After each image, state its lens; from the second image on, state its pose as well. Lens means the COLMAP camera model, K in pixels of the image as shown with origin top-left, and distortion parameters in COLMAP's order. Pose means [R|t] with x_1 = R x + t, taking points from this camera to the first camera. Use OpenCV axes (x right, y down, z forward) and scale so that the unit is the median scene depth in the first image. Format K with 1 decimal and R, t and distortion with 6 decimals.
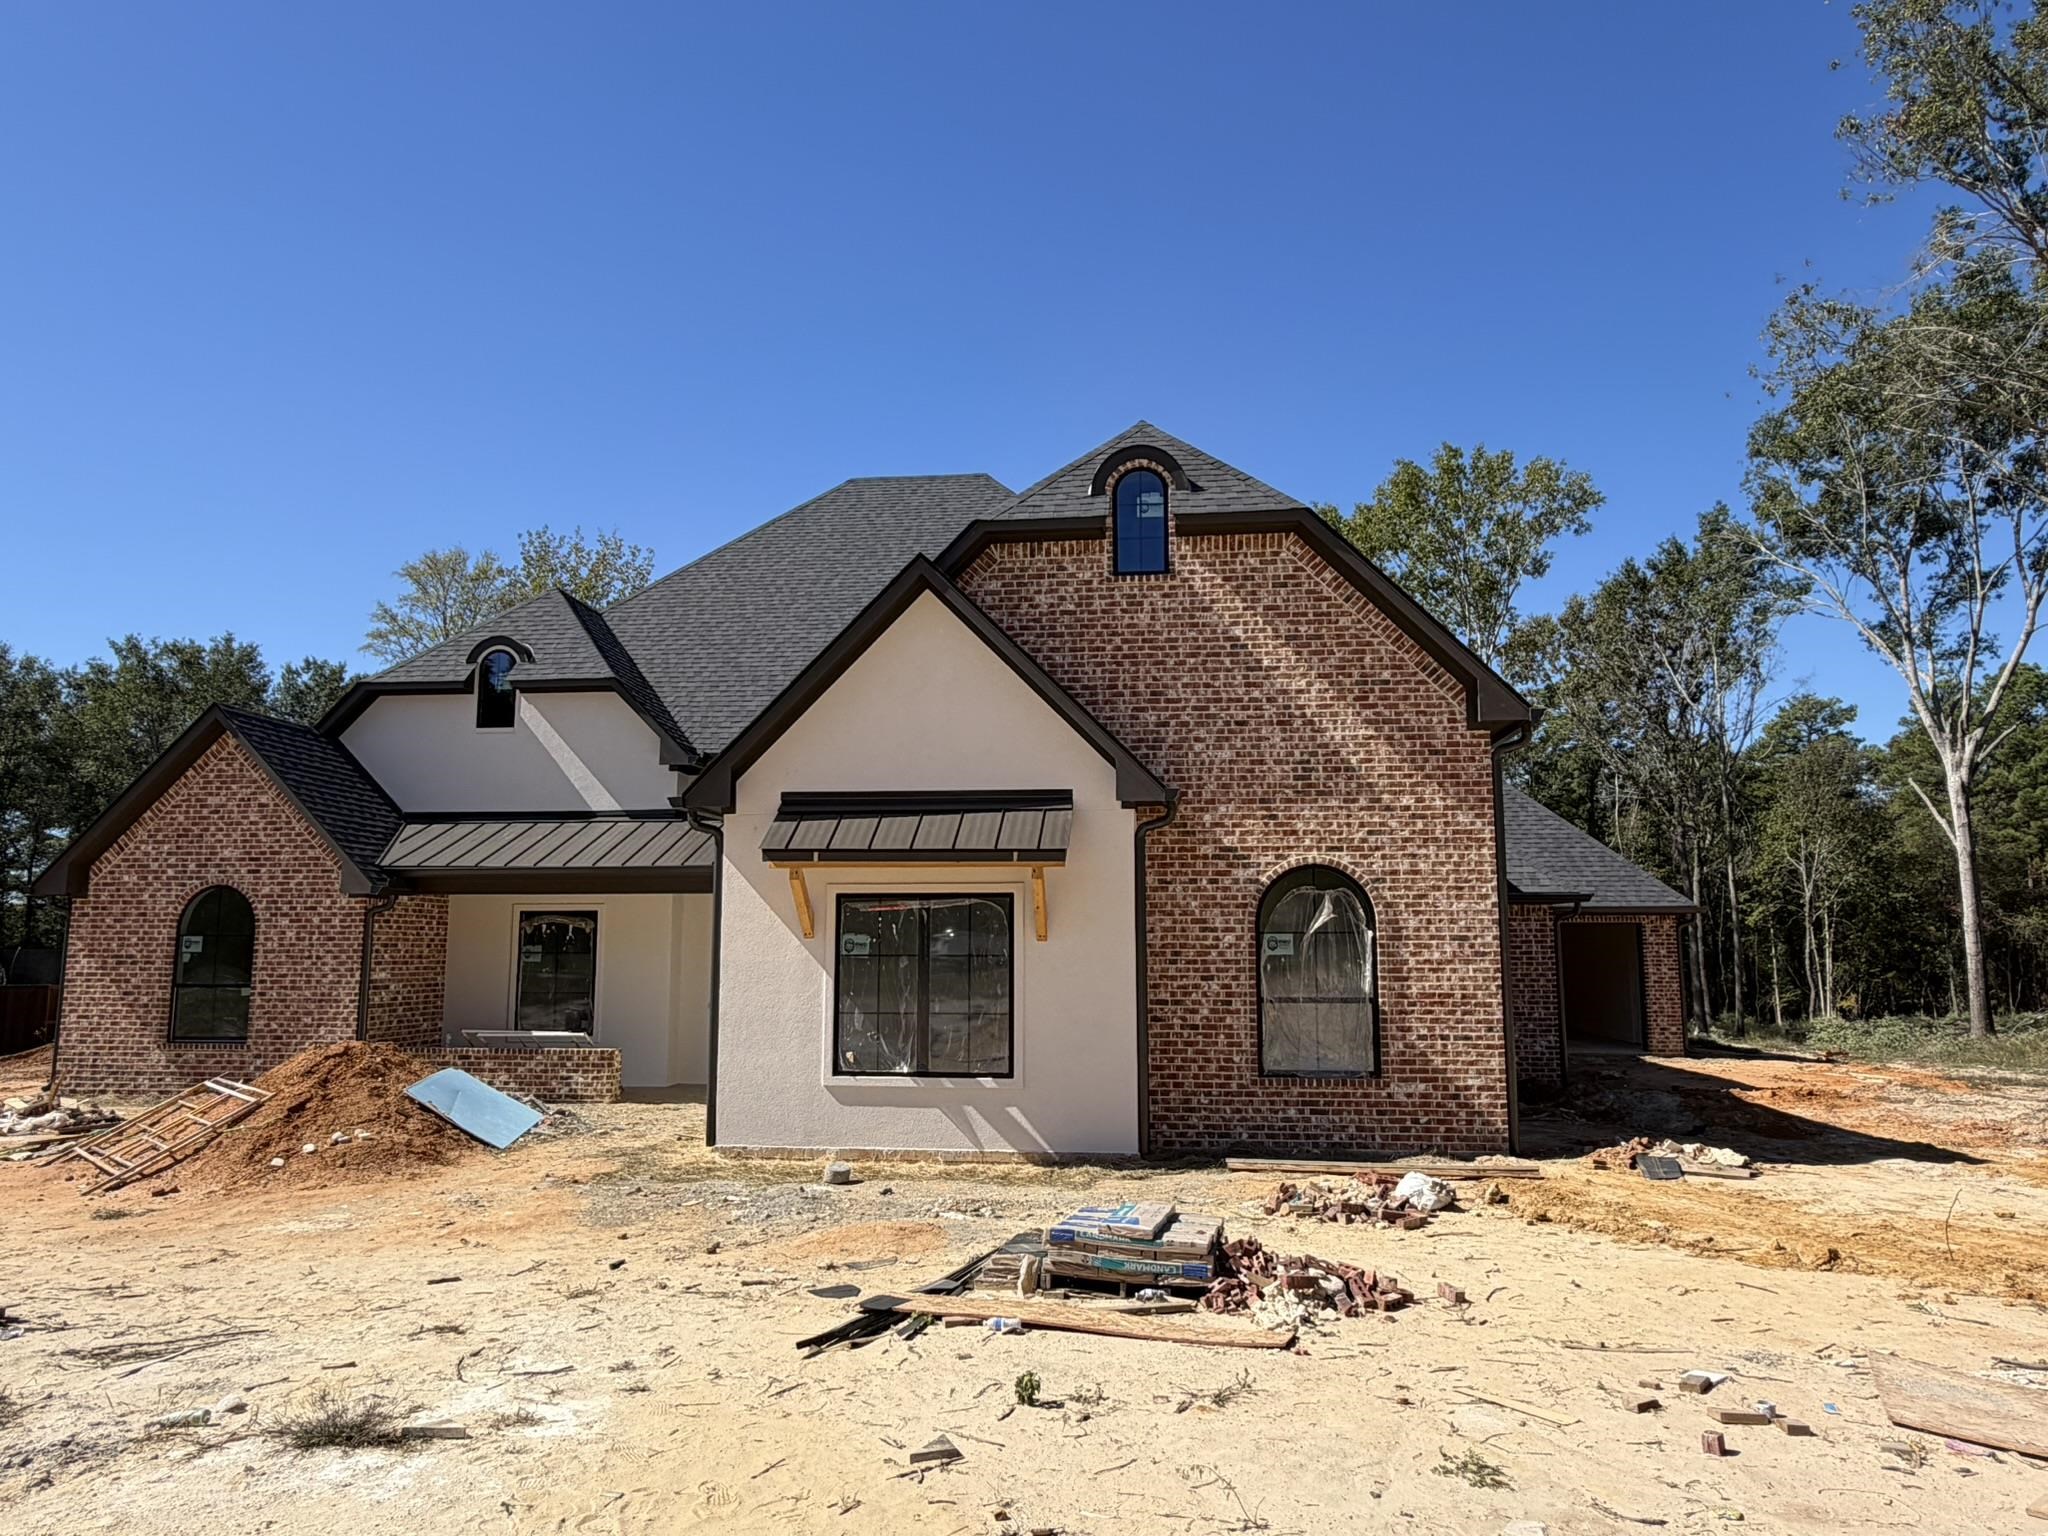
lens RADIAL K [[1322.3, 0, 1026.6], [0, 1322.3, 779.1], [0, 0, 1]] dist [0.003270, 0.000901]
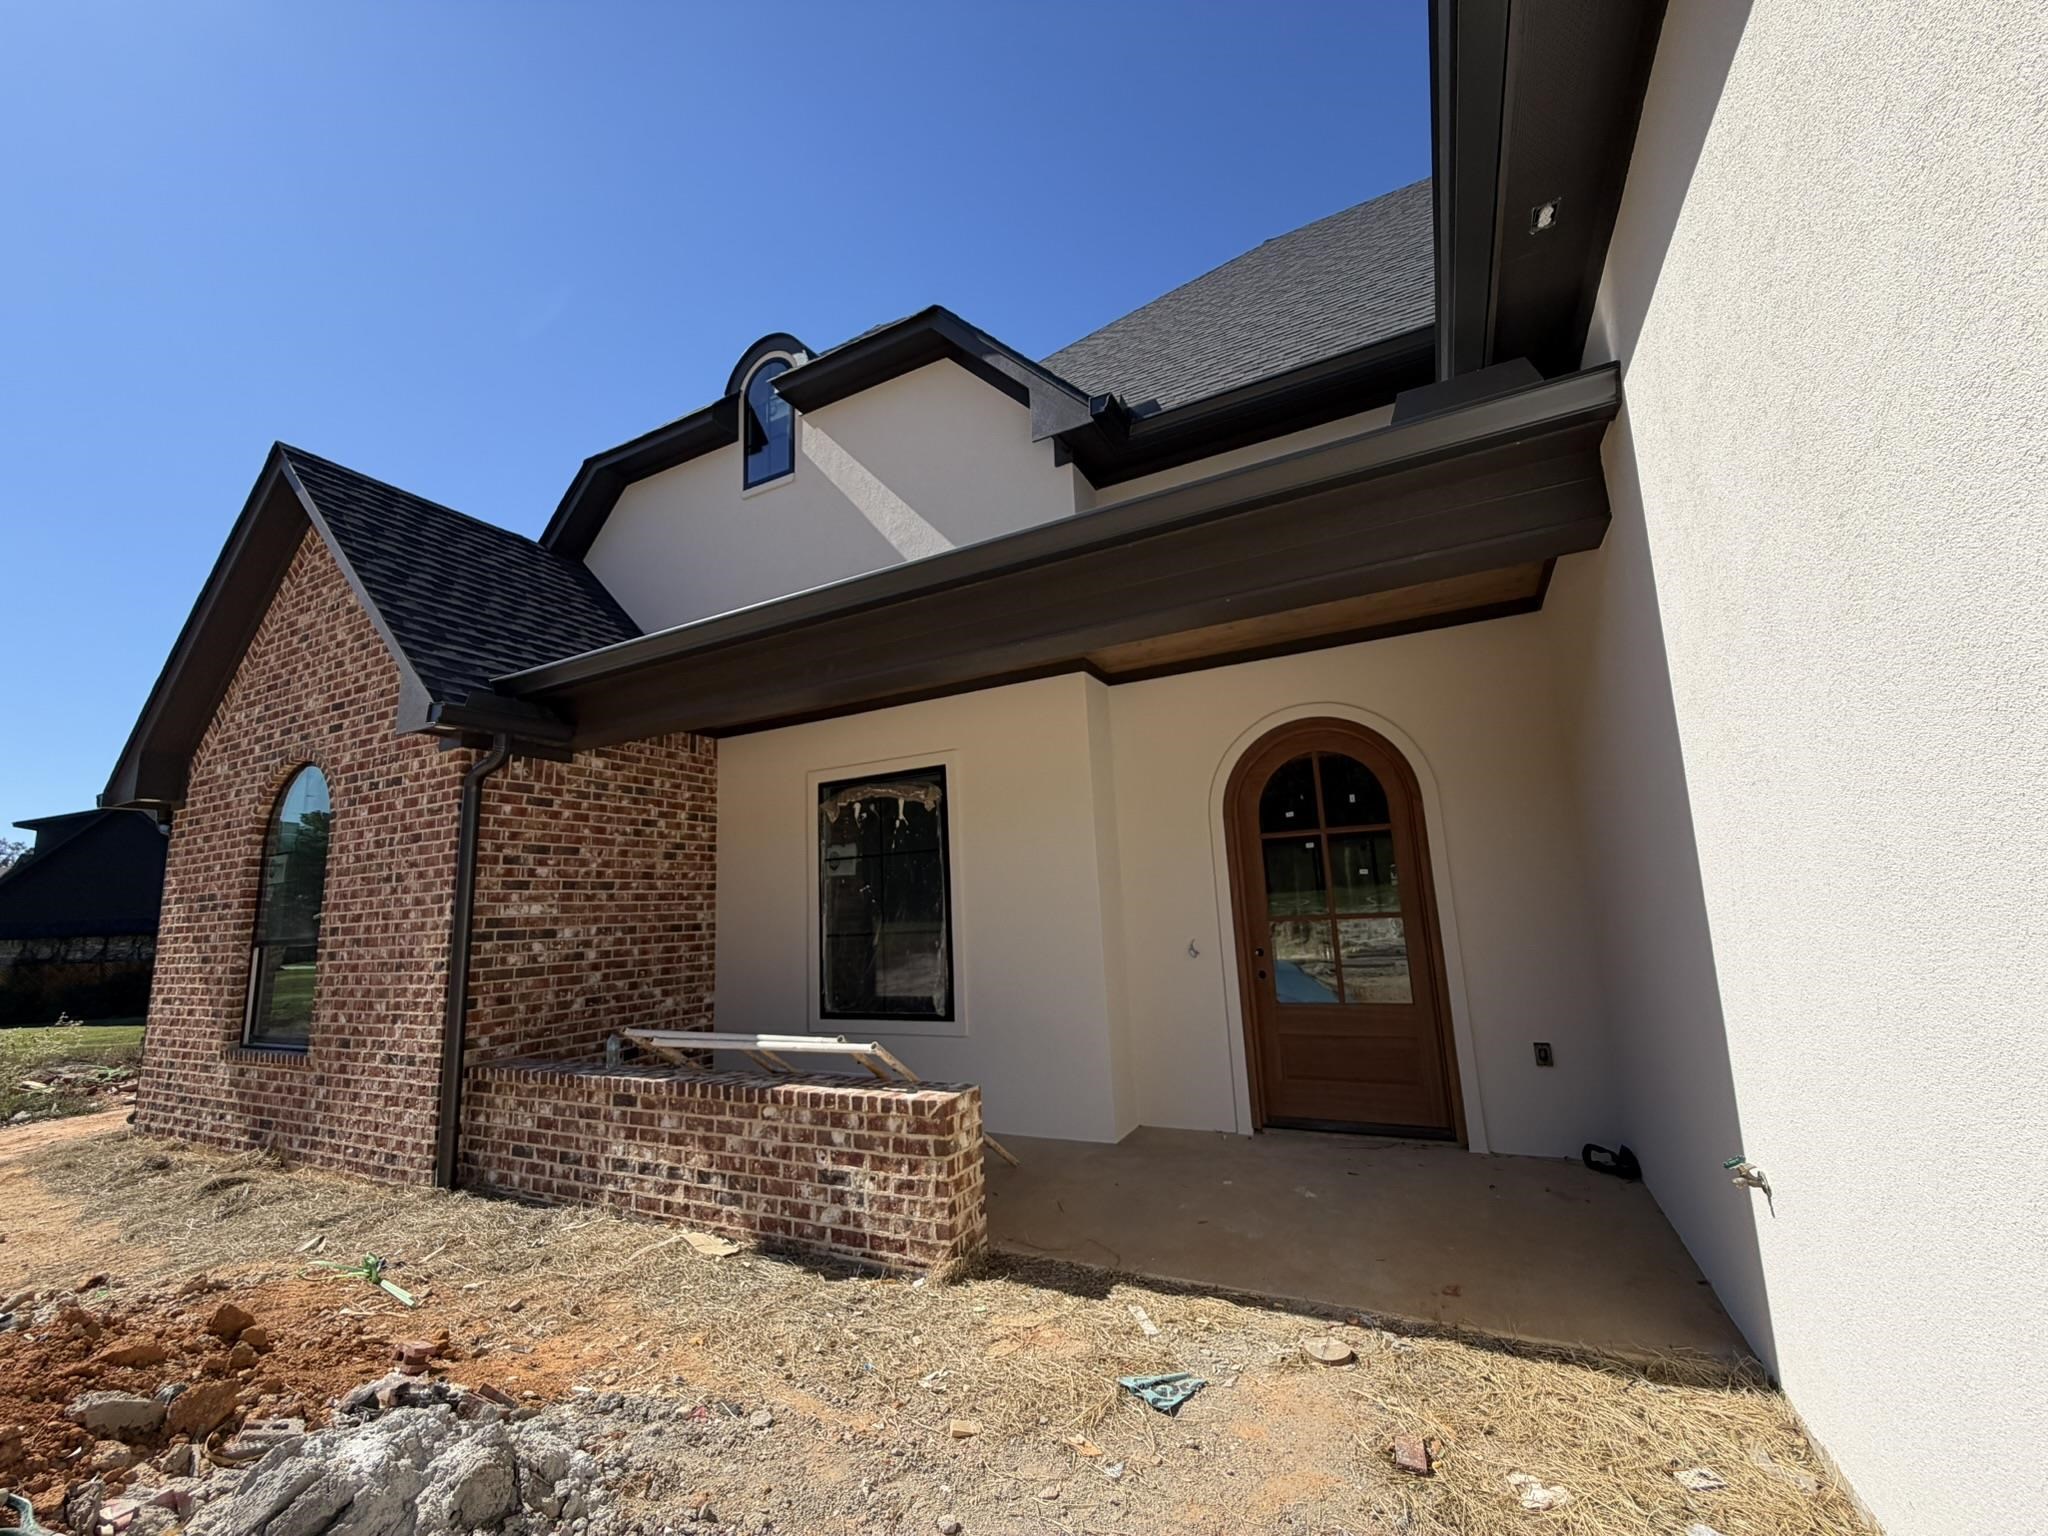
lens RADIAL K [[819.1, 0, 1023.3], [0, 819.1, 773.4], [0, 0, 1]] dist [-0.001407, 0.000699]
pose [[0.935003, -0.103146, -0.339308, -0.208740], [0.092867, 0.994595, -0.046439, 0.129493], [0.342264, 0.011909, 0.939528, 0.780213]]
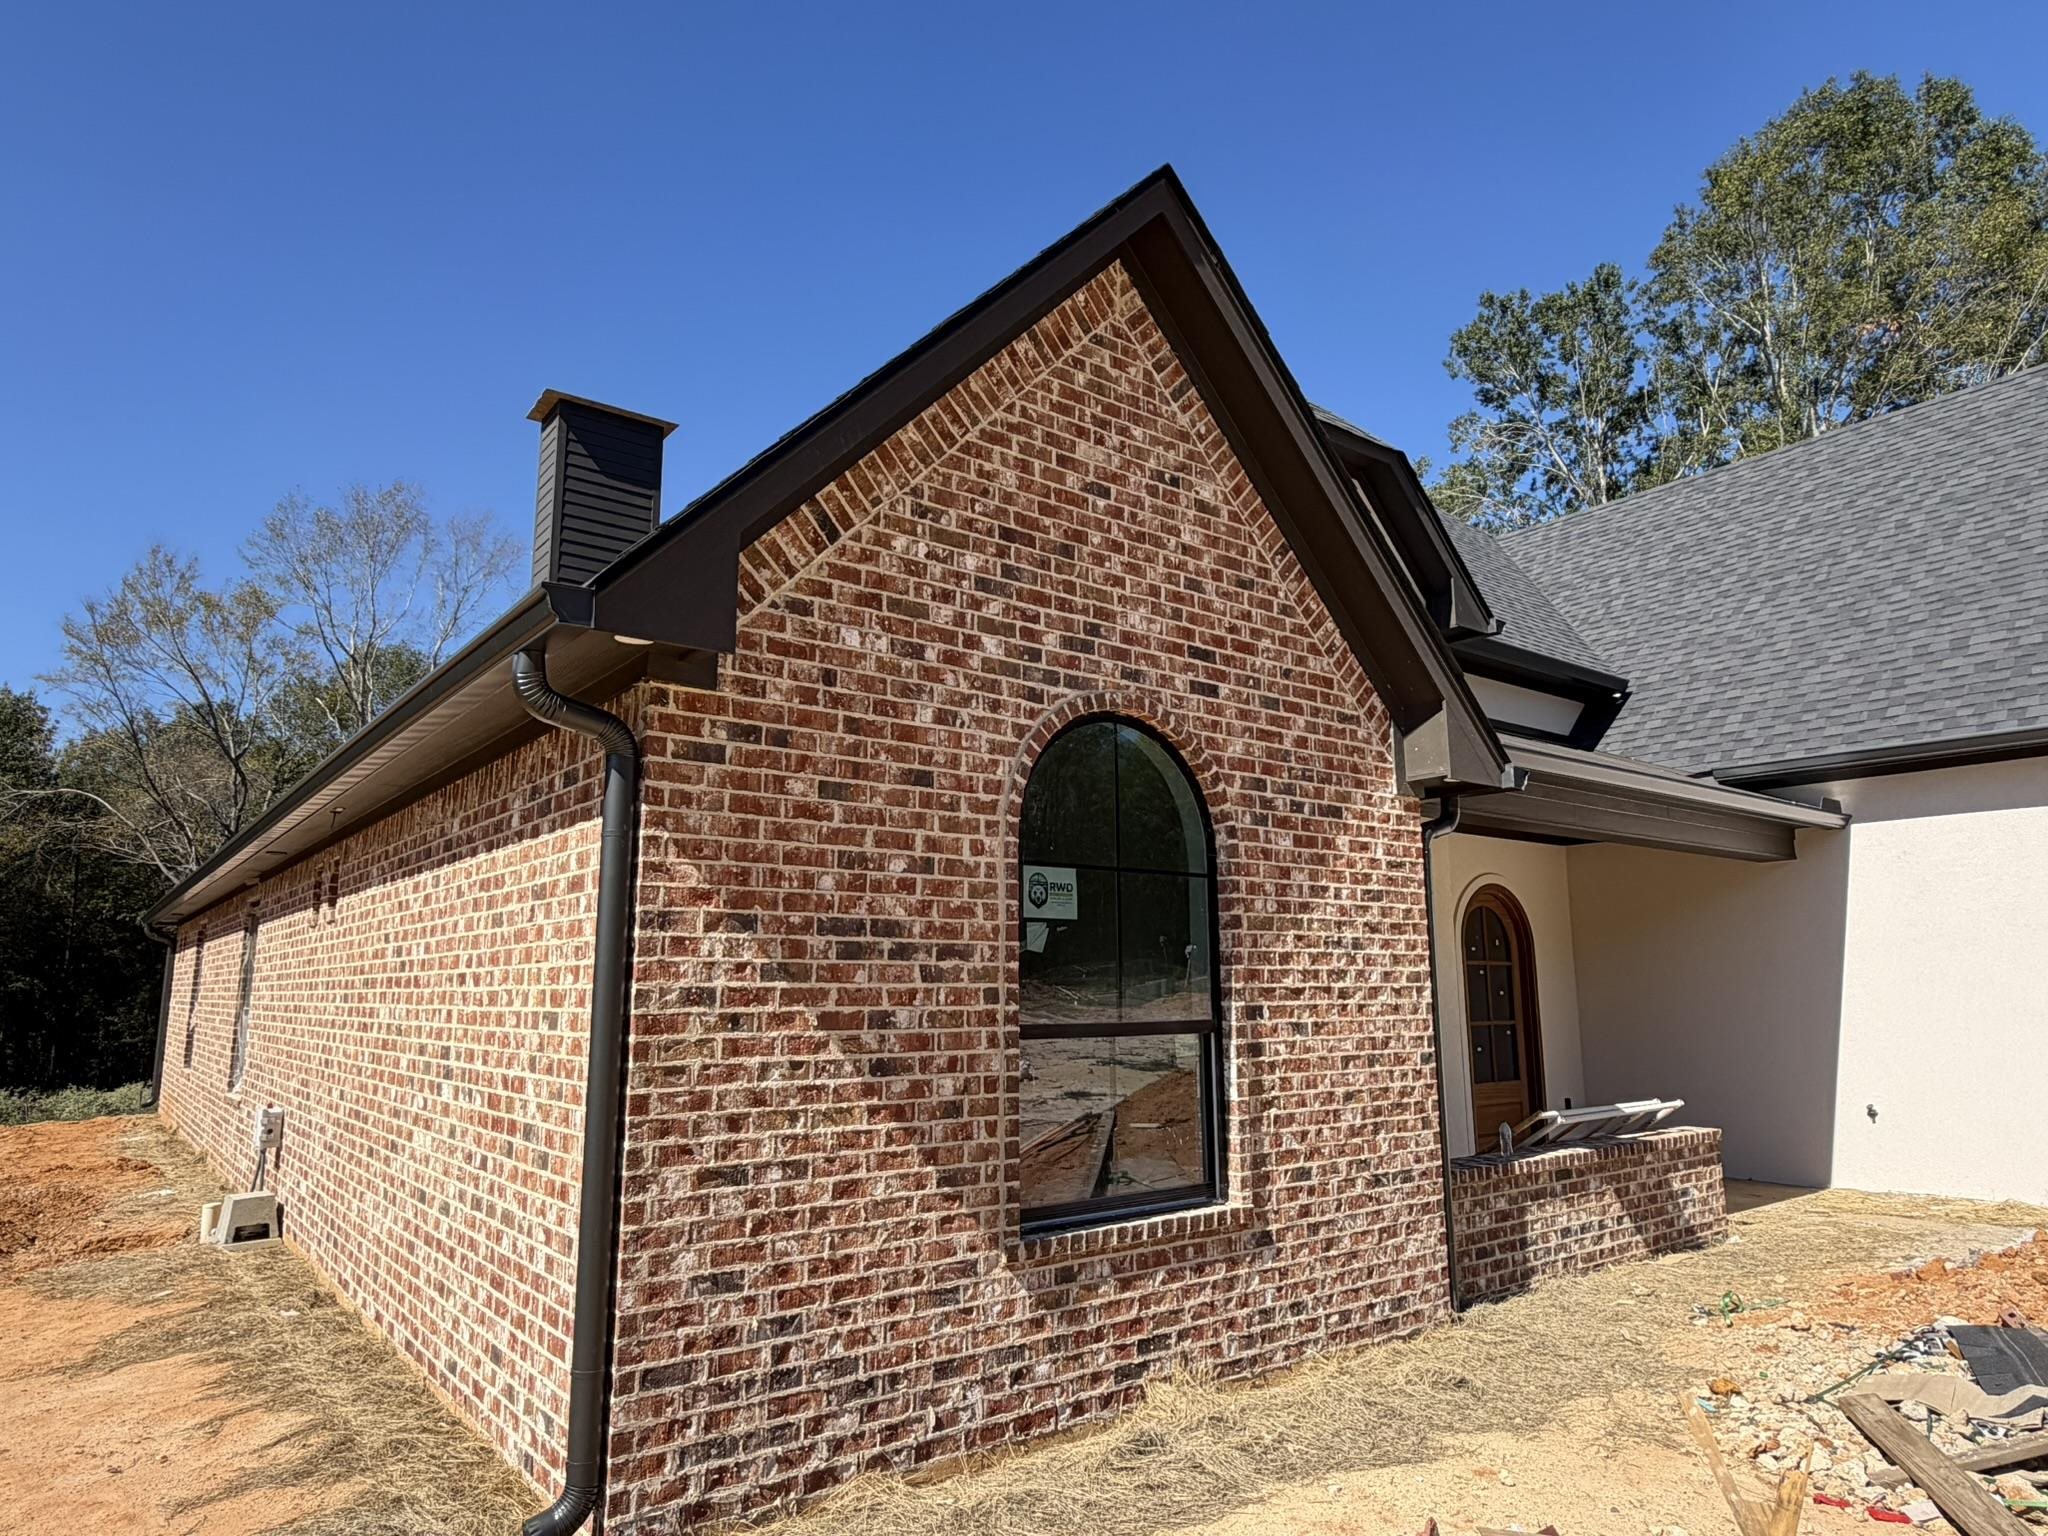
lens RADIAL K [[1242.0, 0, 1022.5], [0, 1242.0, 760.6], [0, 0, 1]] dist [0.001070, -0.000573]
pose [[0.714076, 0.121067, 0.689520, -0.835136], [-0.087642, 0.992644, -0.083527, 0.118855], [-0.694560, -0.000786, 0.719434, 0.799732]]
